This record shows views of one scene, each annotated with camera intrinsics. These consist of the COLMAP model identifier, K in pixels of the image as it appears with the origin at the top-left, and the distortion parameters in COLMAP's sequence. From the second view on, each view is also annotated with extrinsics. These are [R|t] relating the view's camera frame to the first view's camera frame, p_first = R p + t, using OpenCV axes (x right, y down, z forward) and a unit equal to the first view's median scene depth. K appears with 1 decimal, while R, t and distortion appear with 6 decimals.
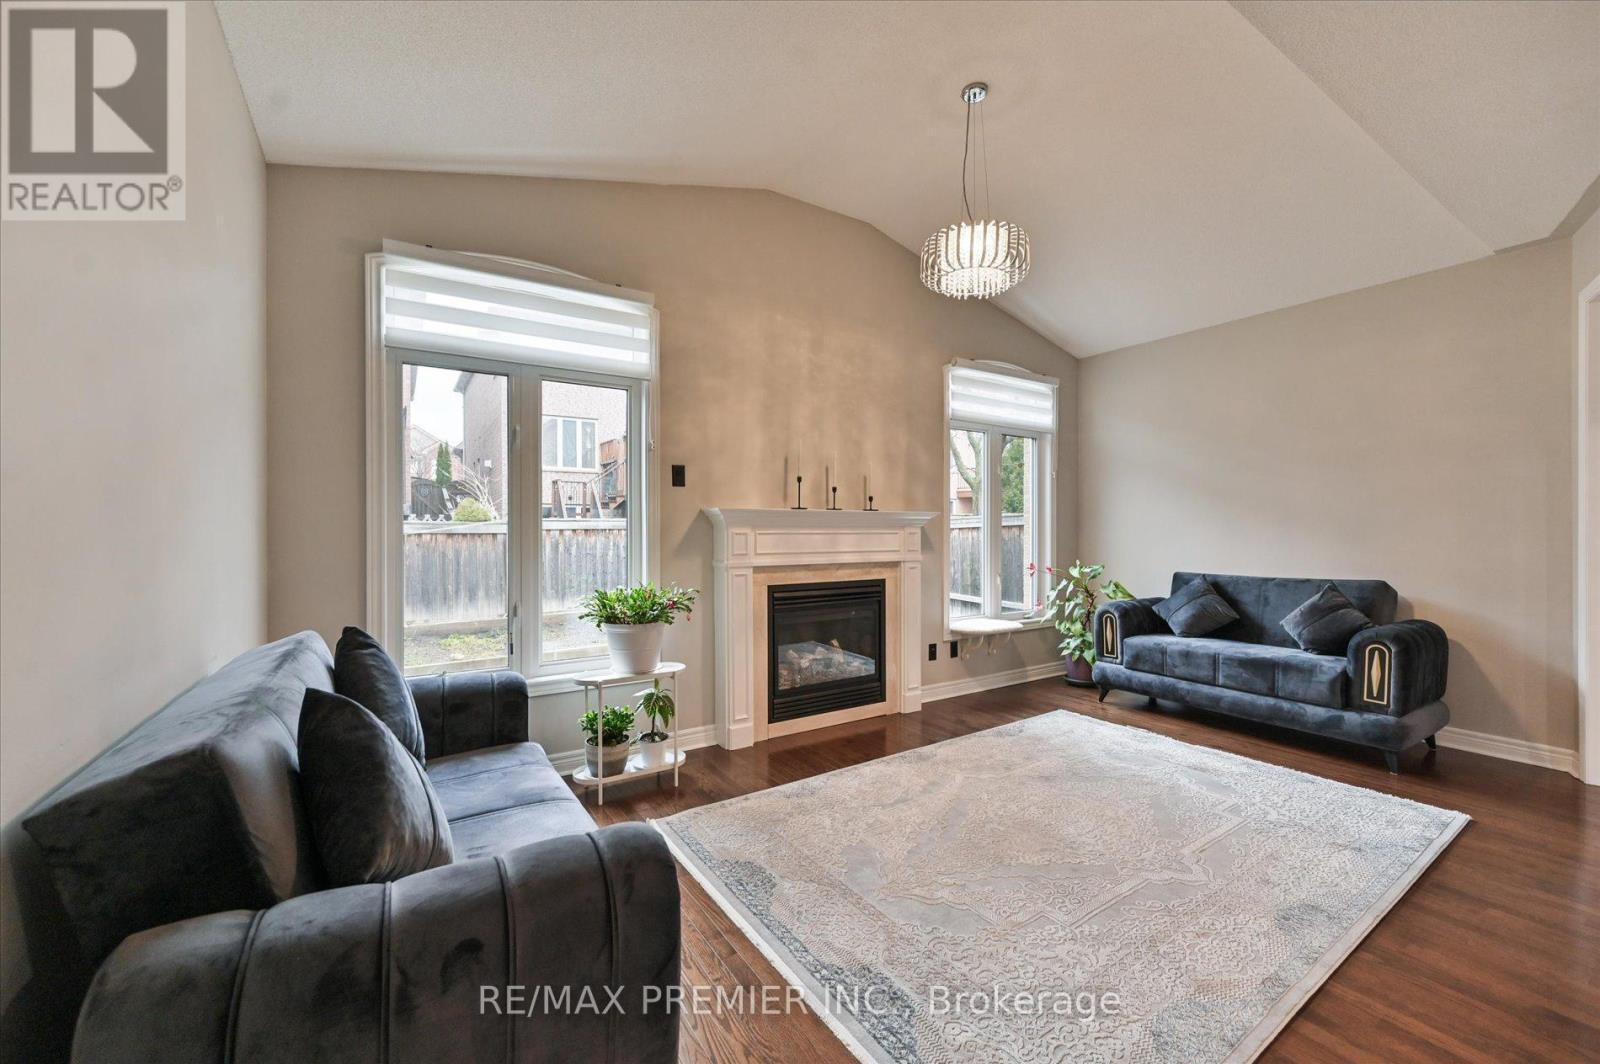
lens RADIAL K [[634.3, 0, 796.0], [0, 634.3, 529.2], [0, 0, 1]] dist [0.000055, 0.000106]
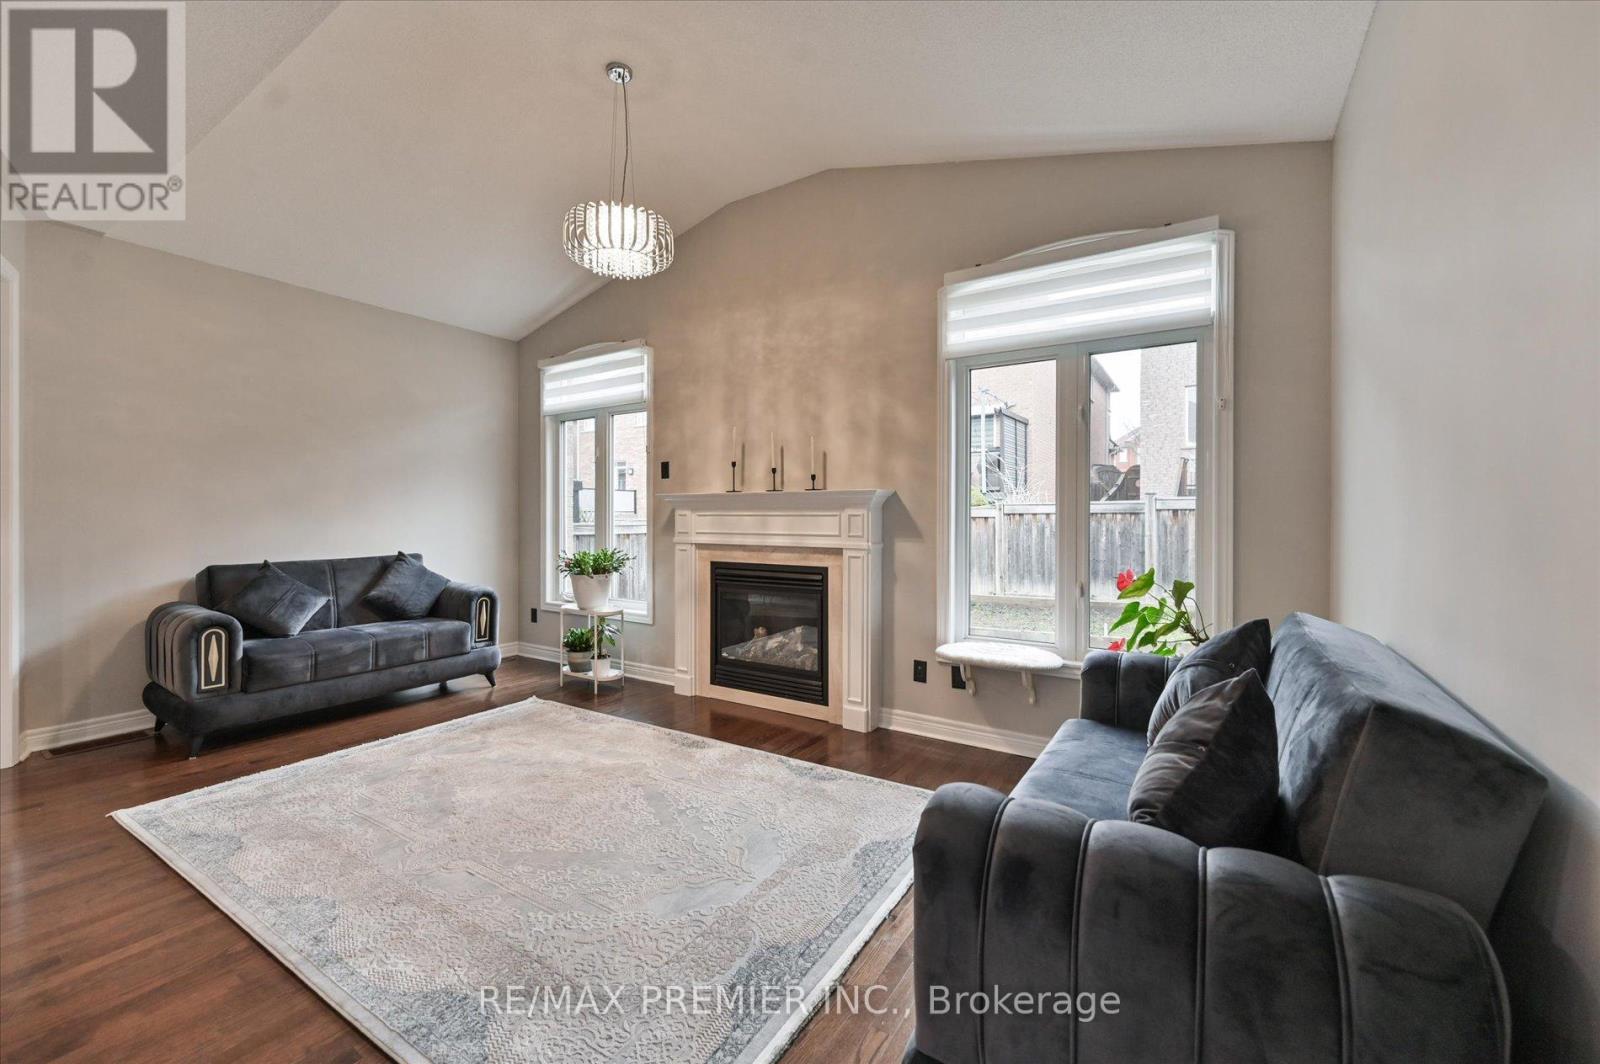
lens RADIAL K [[645.9, 0, 790.5], [0, 645.9, 512.6], [0, 0, 1]] dist [0.020745, 0.000137]
pose [[0.401387, -0.001947, -0.915907, 0.979598], [0.001001, 0.999998, -0.001687, 0.004031], [0.915908, -0.000240, 0.401388, 0.615381]]
